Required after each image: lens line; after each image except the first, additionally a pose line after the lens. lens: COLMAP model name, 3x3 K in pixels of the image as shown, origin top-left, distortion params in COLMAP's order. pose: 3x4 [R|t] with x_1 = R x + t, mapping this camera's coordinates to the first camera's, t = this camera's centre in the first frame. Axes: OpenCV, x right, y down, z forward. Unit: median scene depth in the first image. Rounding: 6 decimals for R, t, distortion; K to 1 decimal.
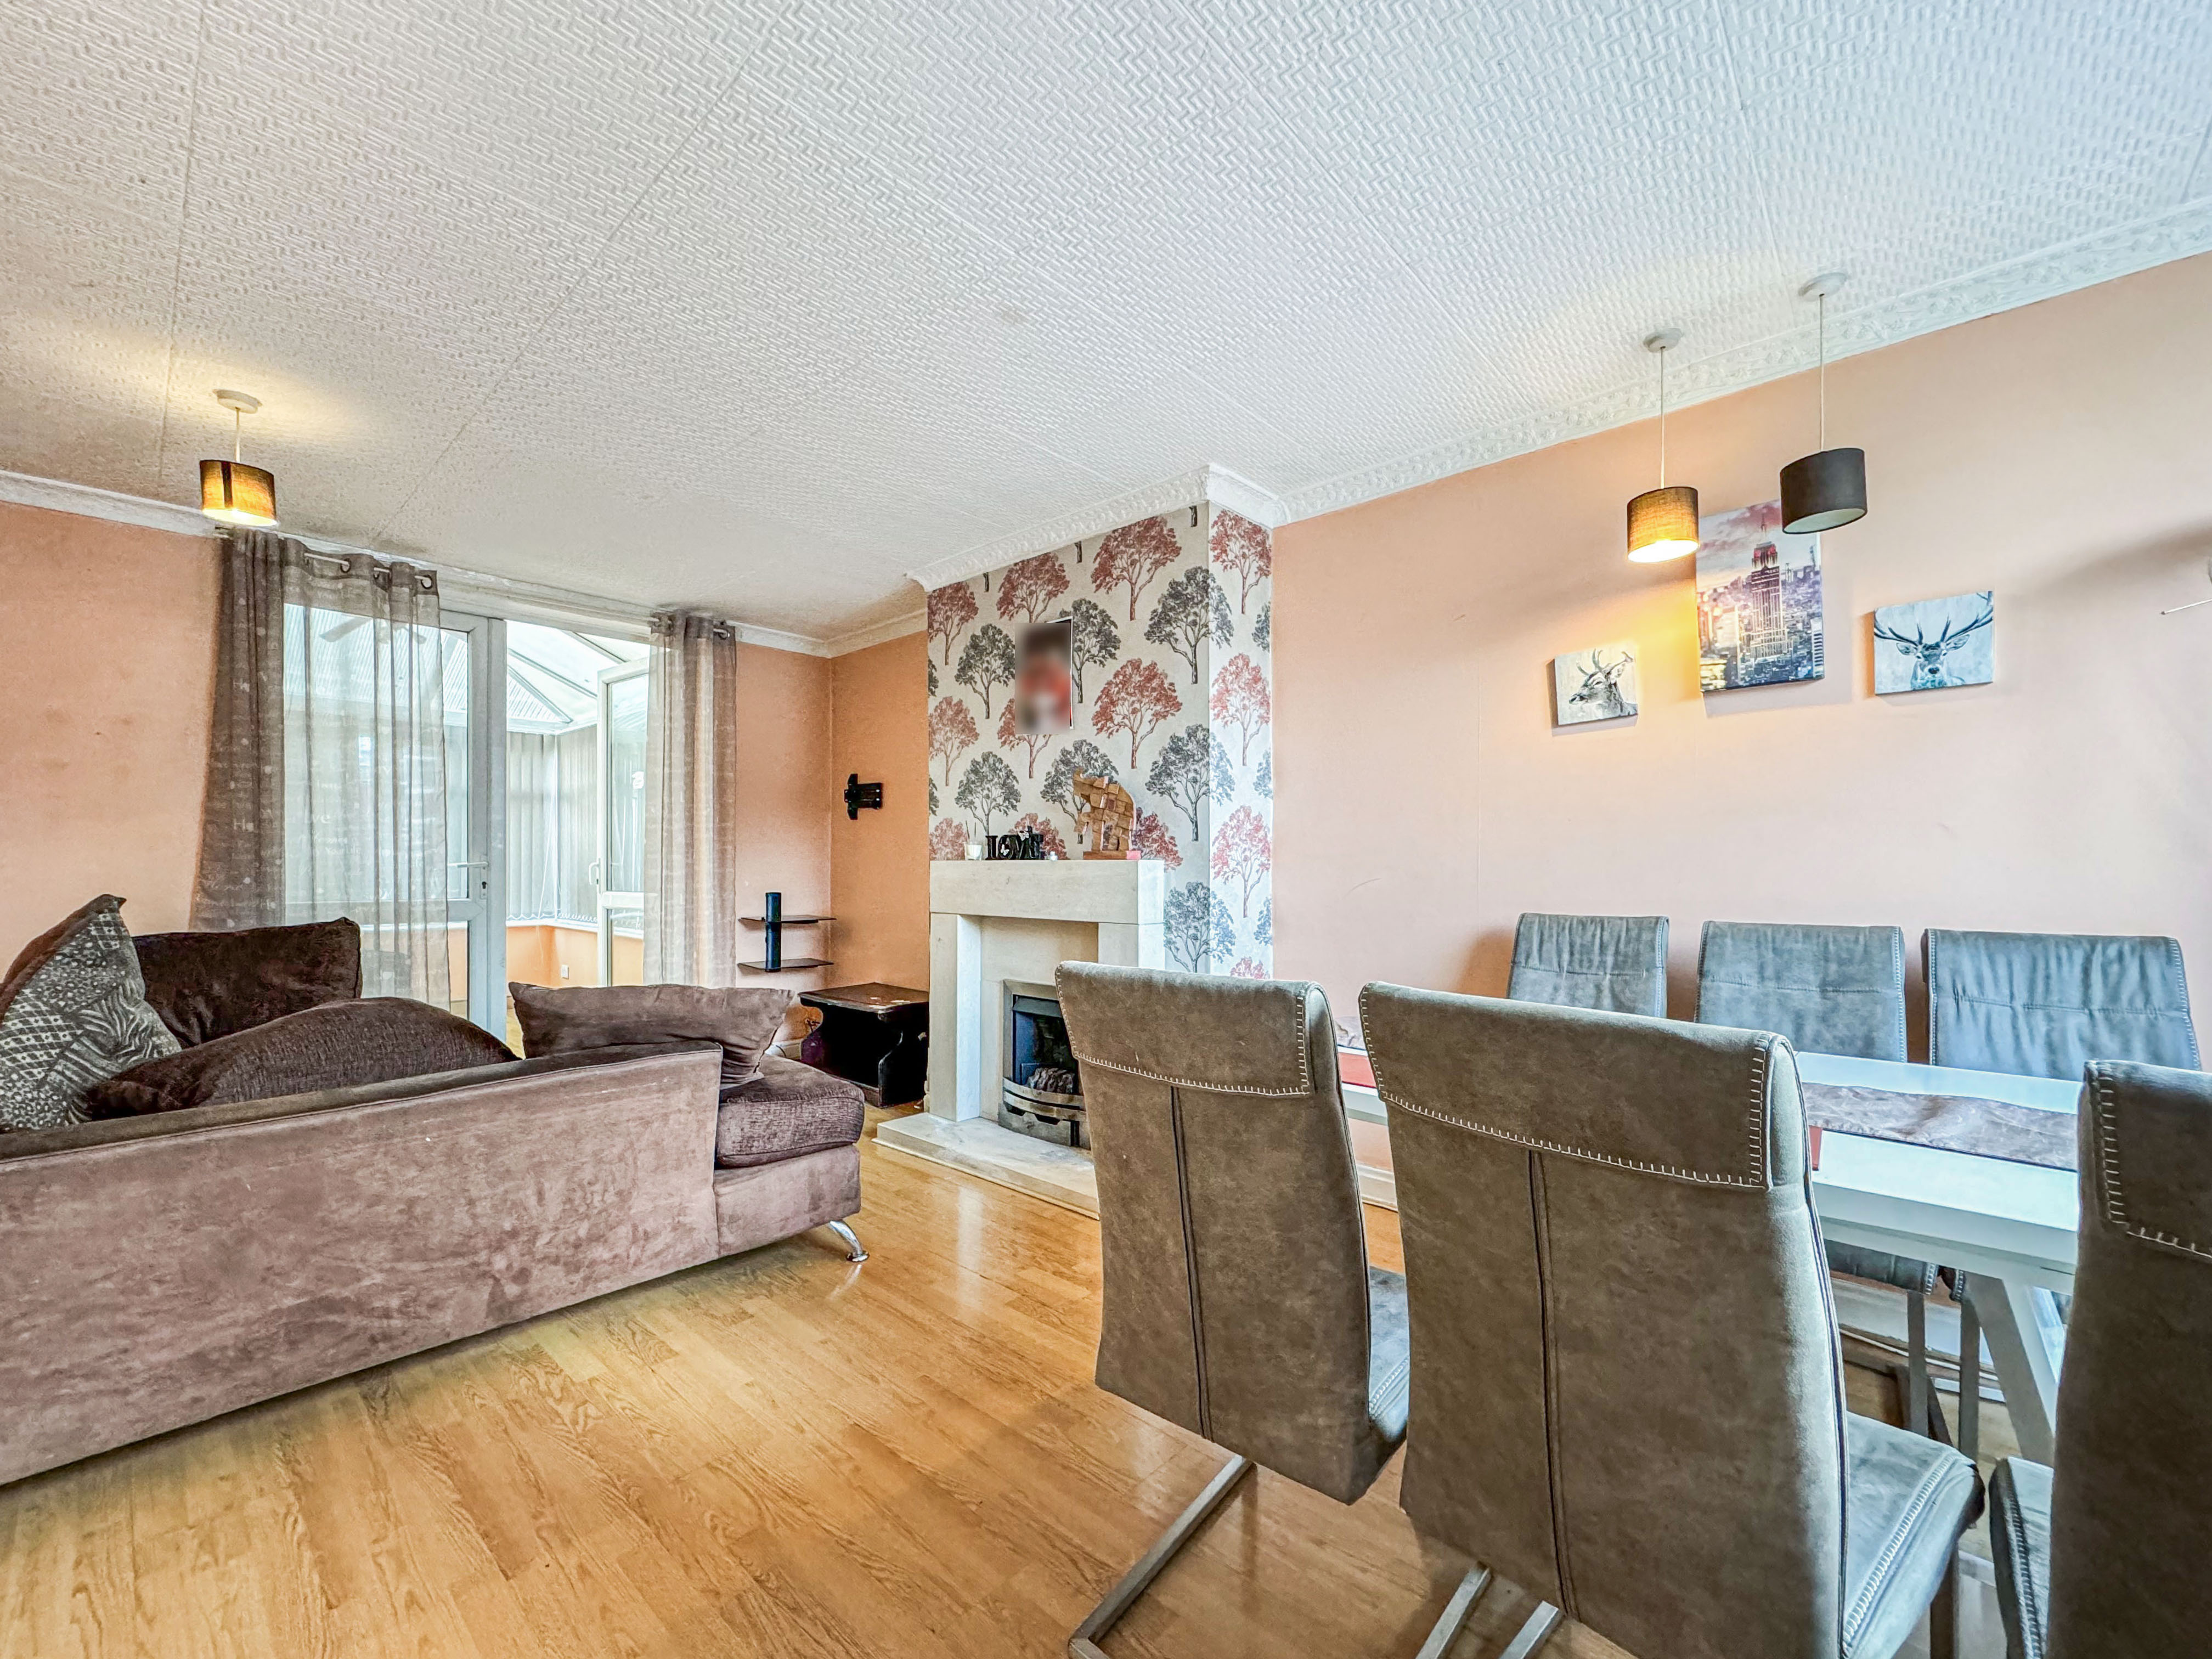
lens RADIAL K [[893.8, 0, 1104.8], [0, 893.8, 834.6], [0, 0, 1]] dist [-0.001182, 0.000074]
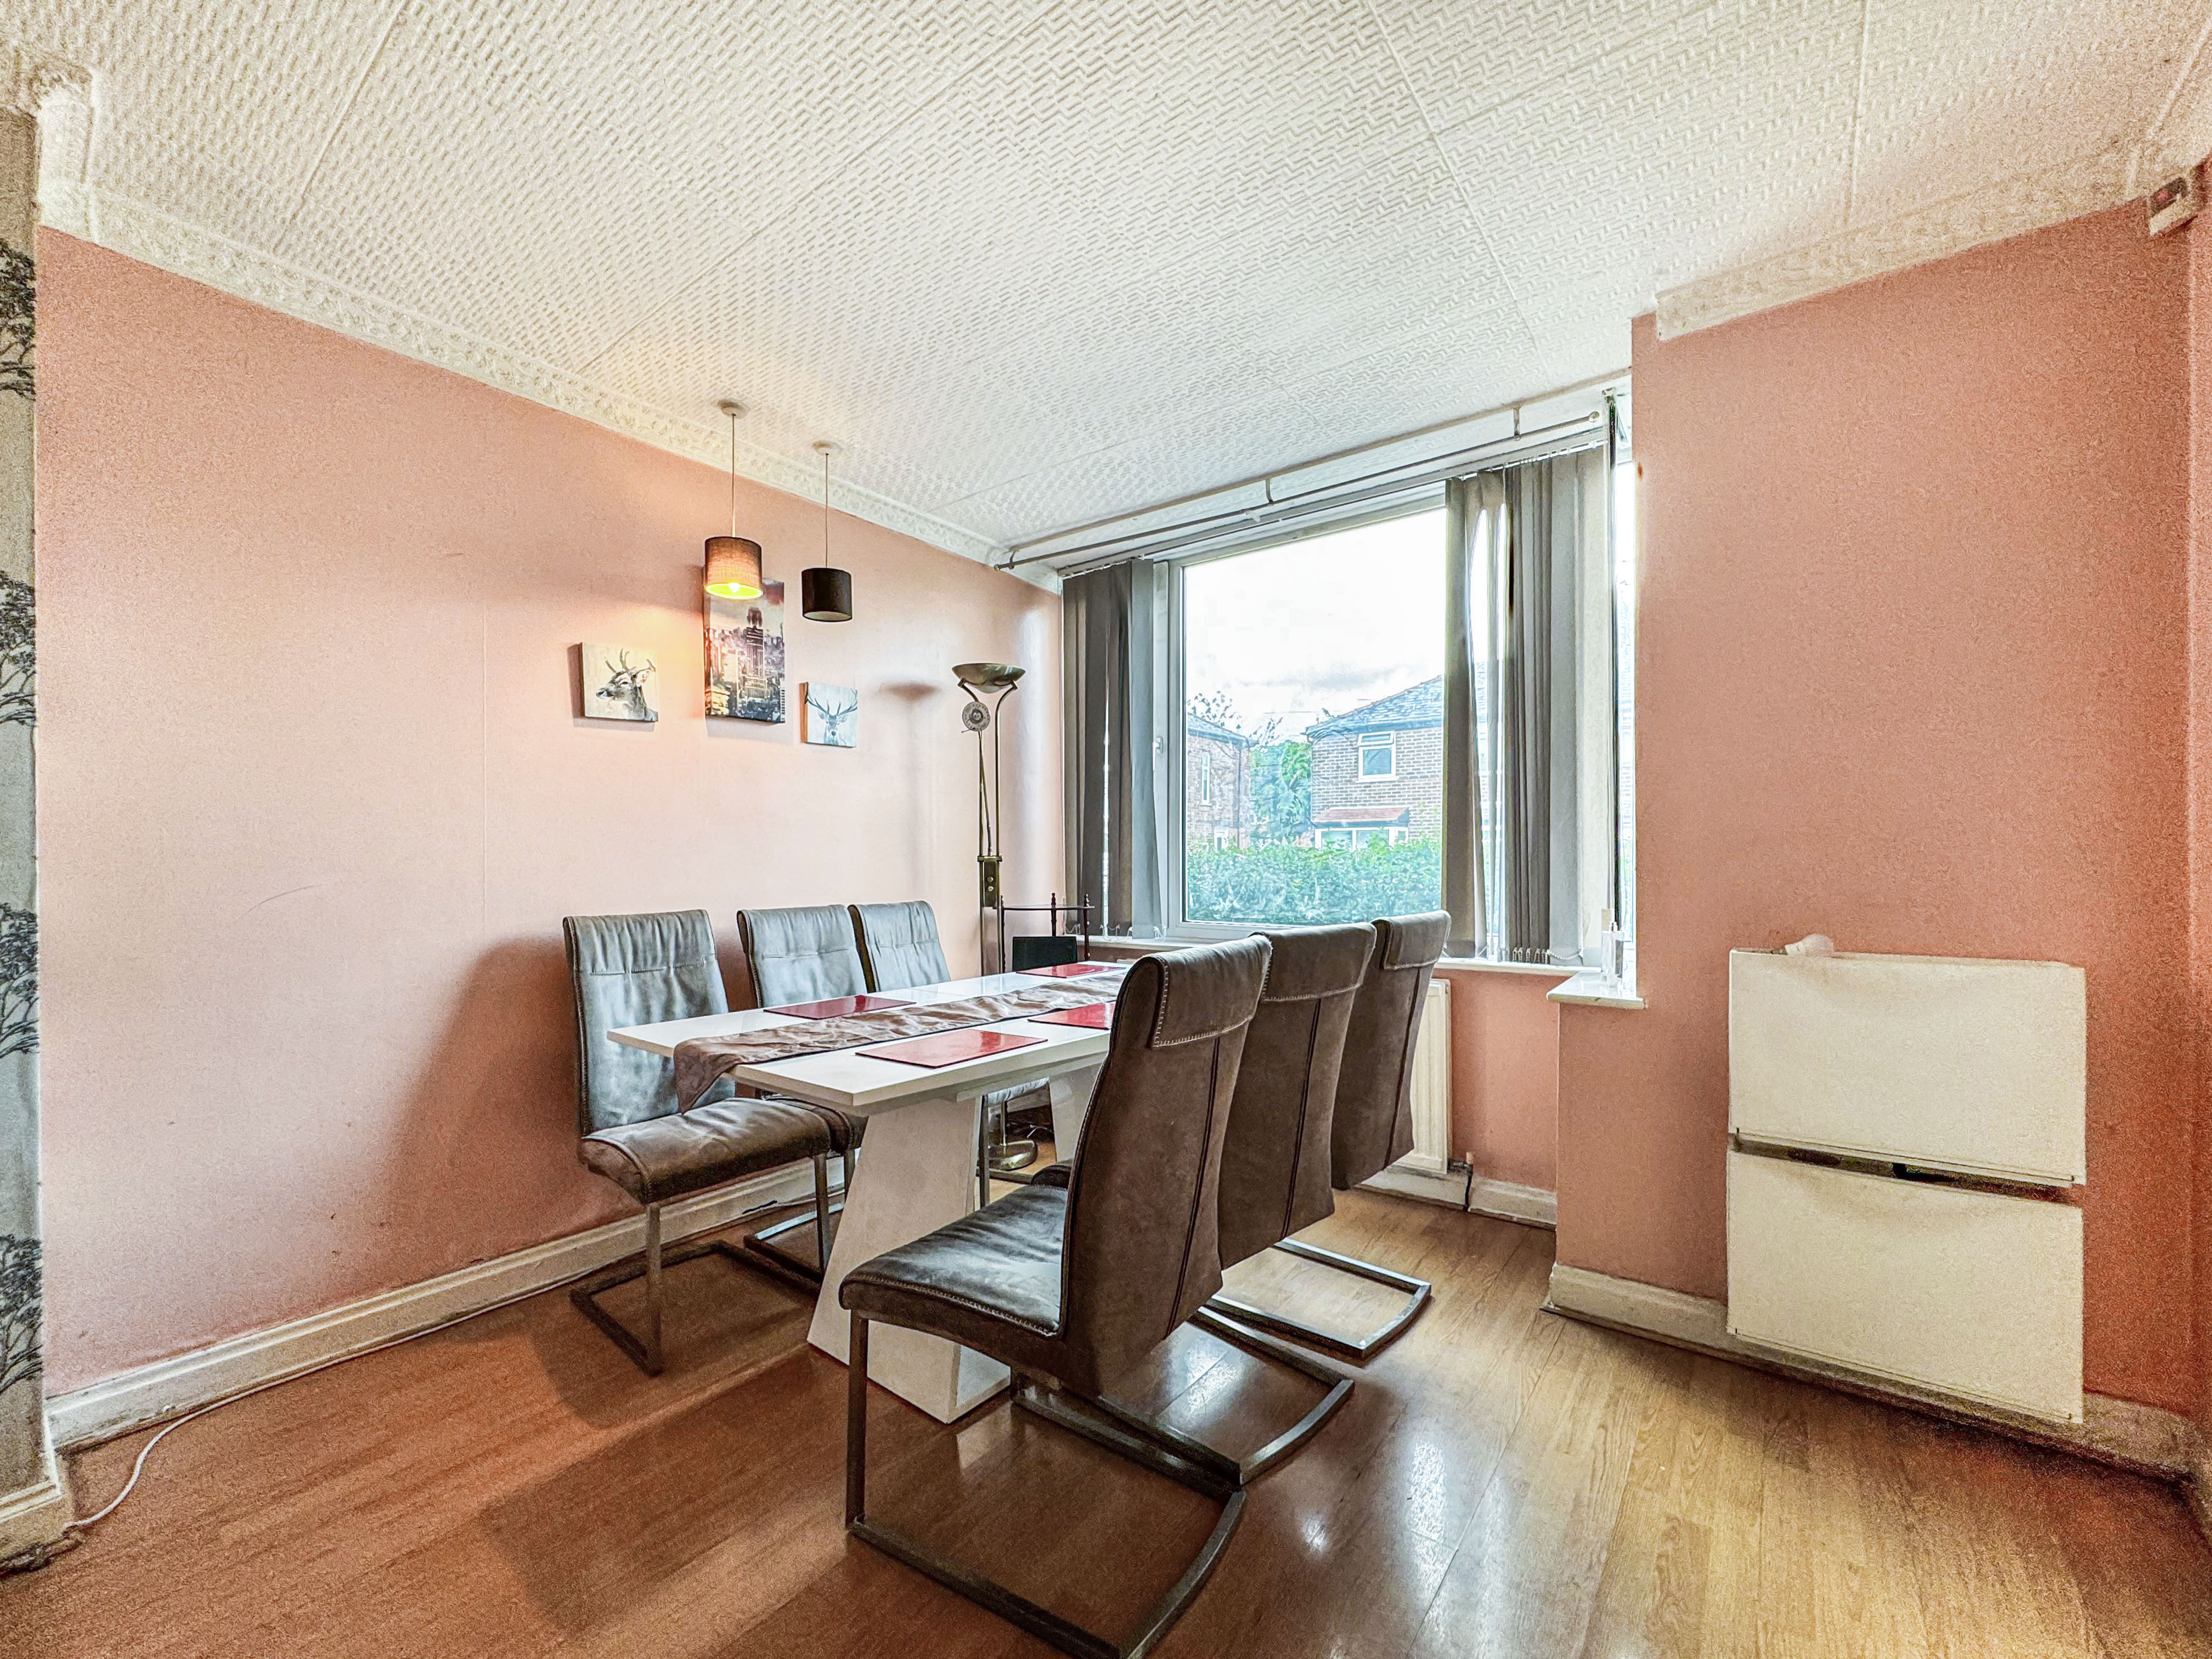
lens RADIAL K [[893.8, 0, 1104.8], [0, 893.8, 834.6], [0, 0, 1]] dist [-0.001182, 0.000074]
pose [[-0.079394, 0.026550, 0.996490, -0.515915], [-0.032694, 0.999038, -0.029223, 0.013436], [-0.996307, -0.034899, -0.078449, 0.561731]]
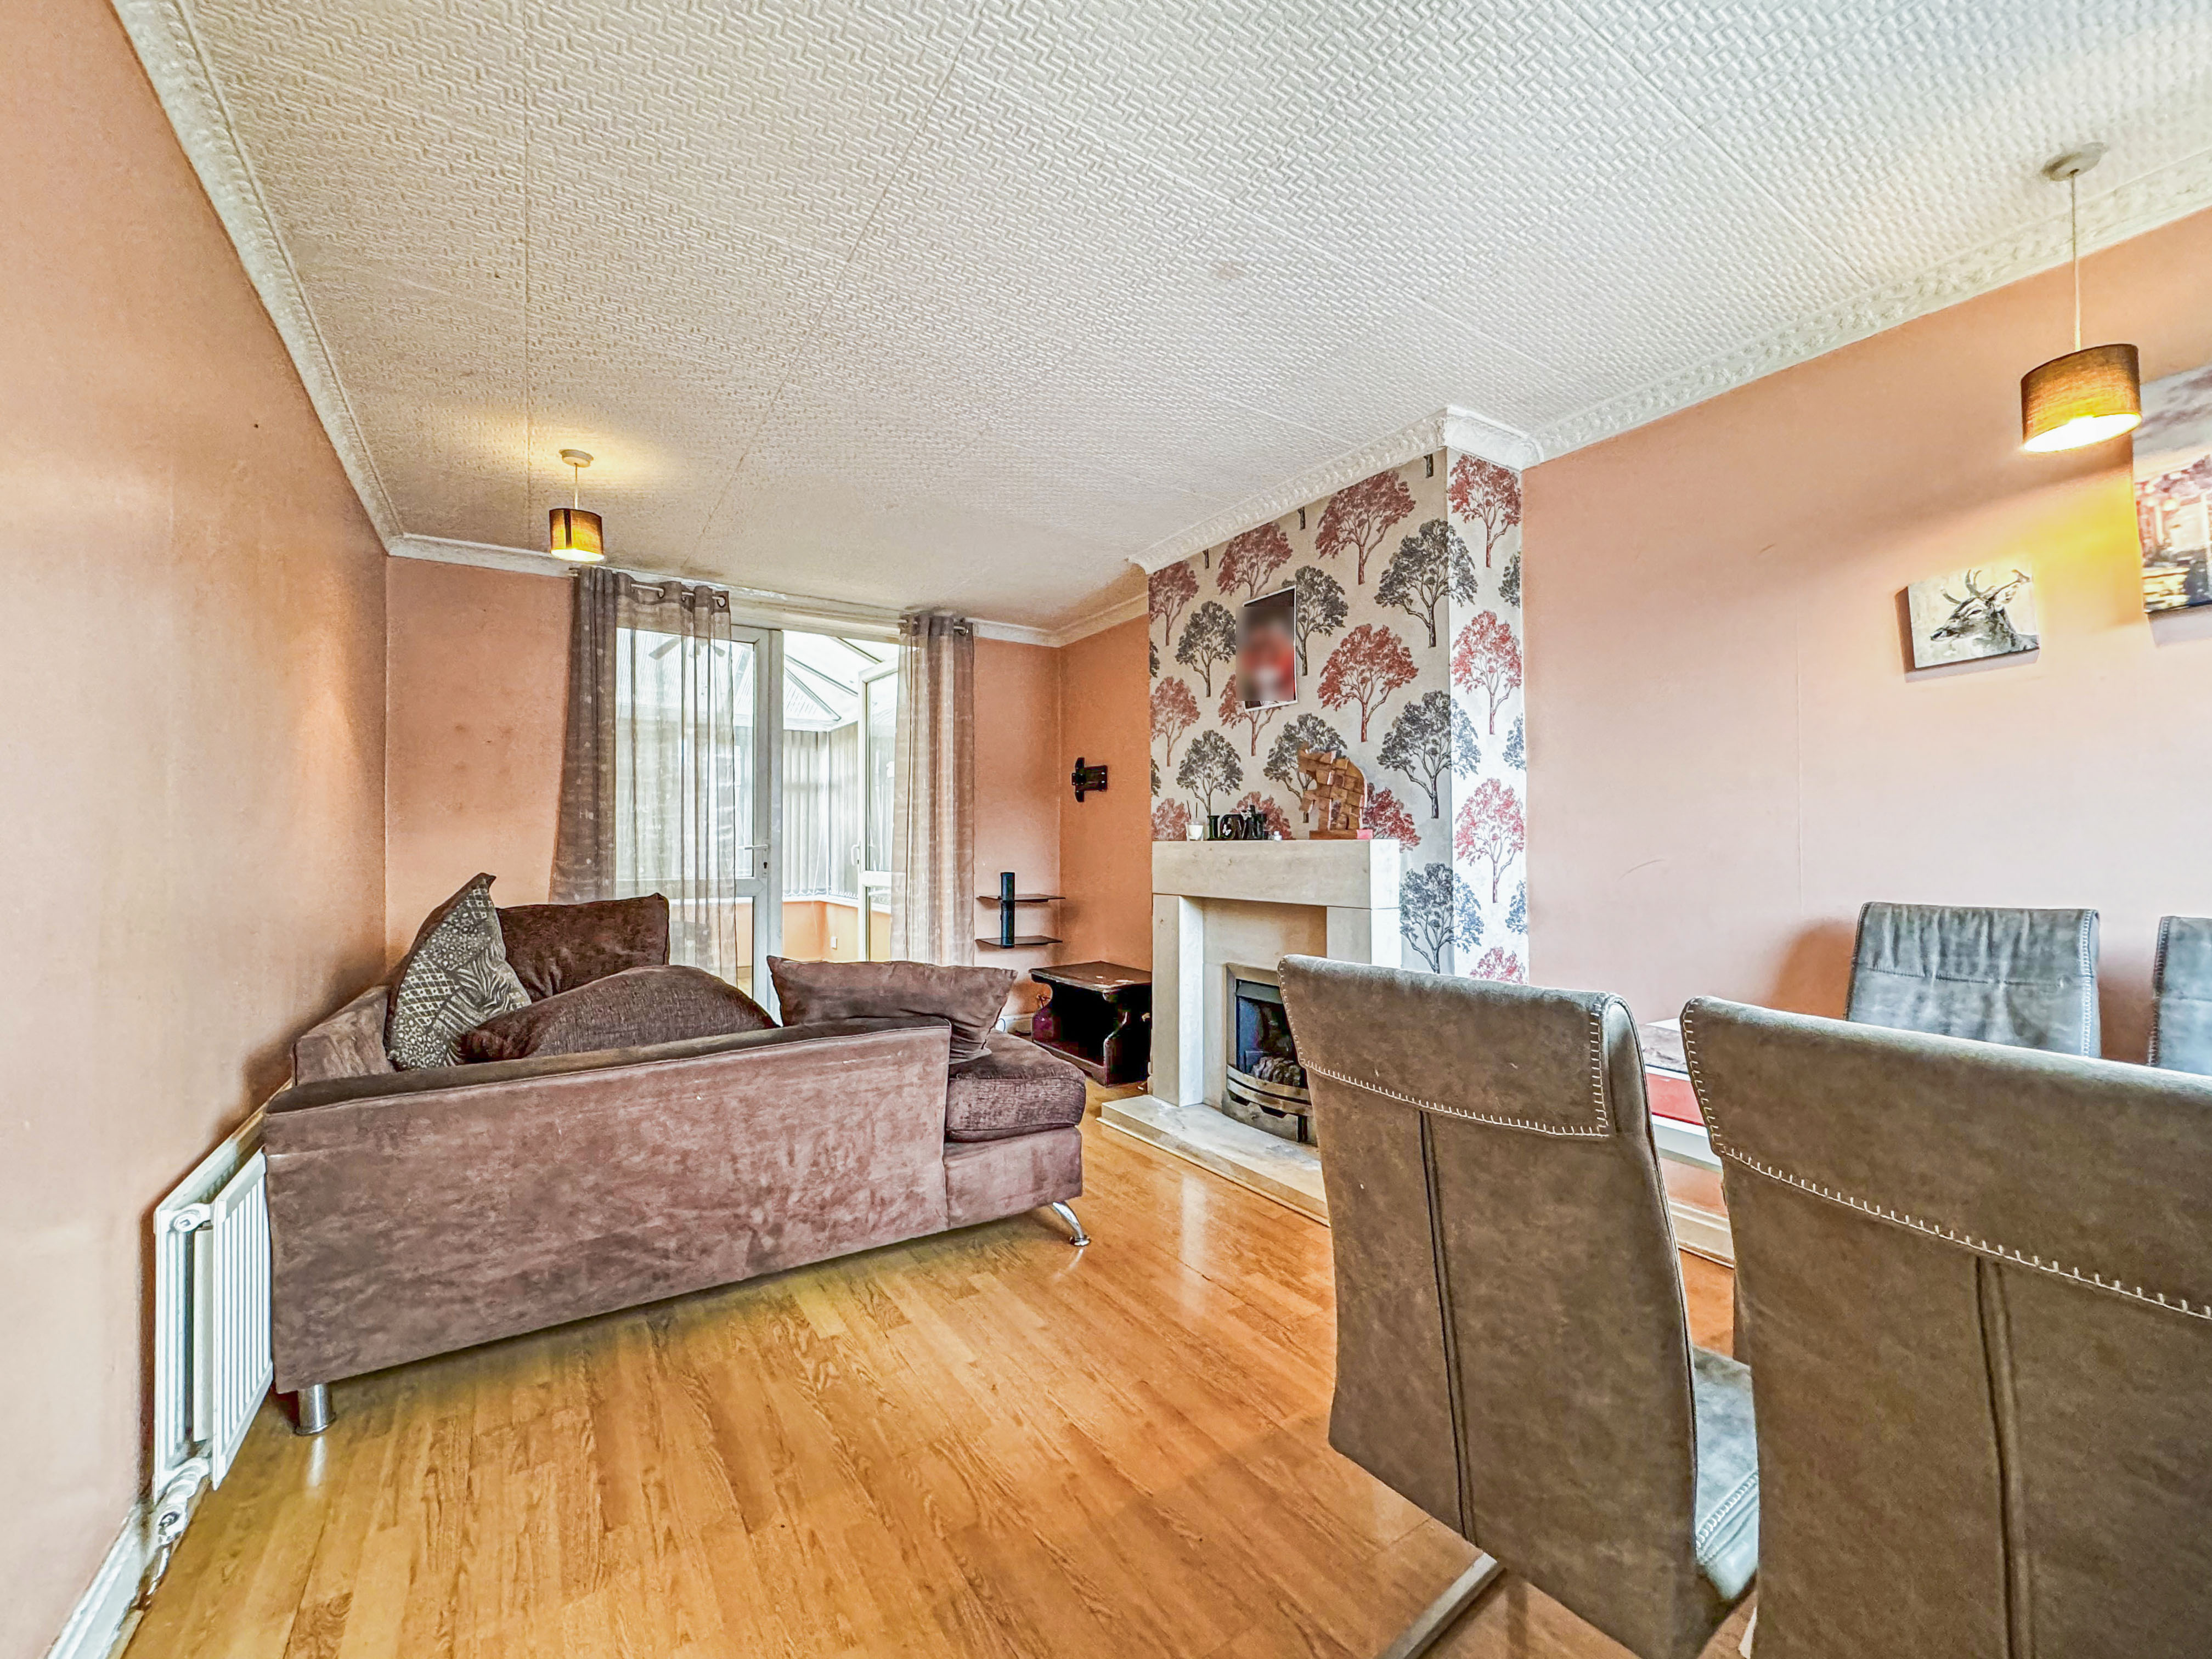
lens RADIAL K [[893.8, 0, 1104.8], [0, 893.8, 834.6], [0, 0, 1]] dist [-0.001182, 0.000074]
pose [[0.969133, -0.007306, -0.246432, -0.001172], [0.012710, 0.999712, 0.020346, 0.001216], [0.246212, -0.022850, 0.968947, 0.042543]]
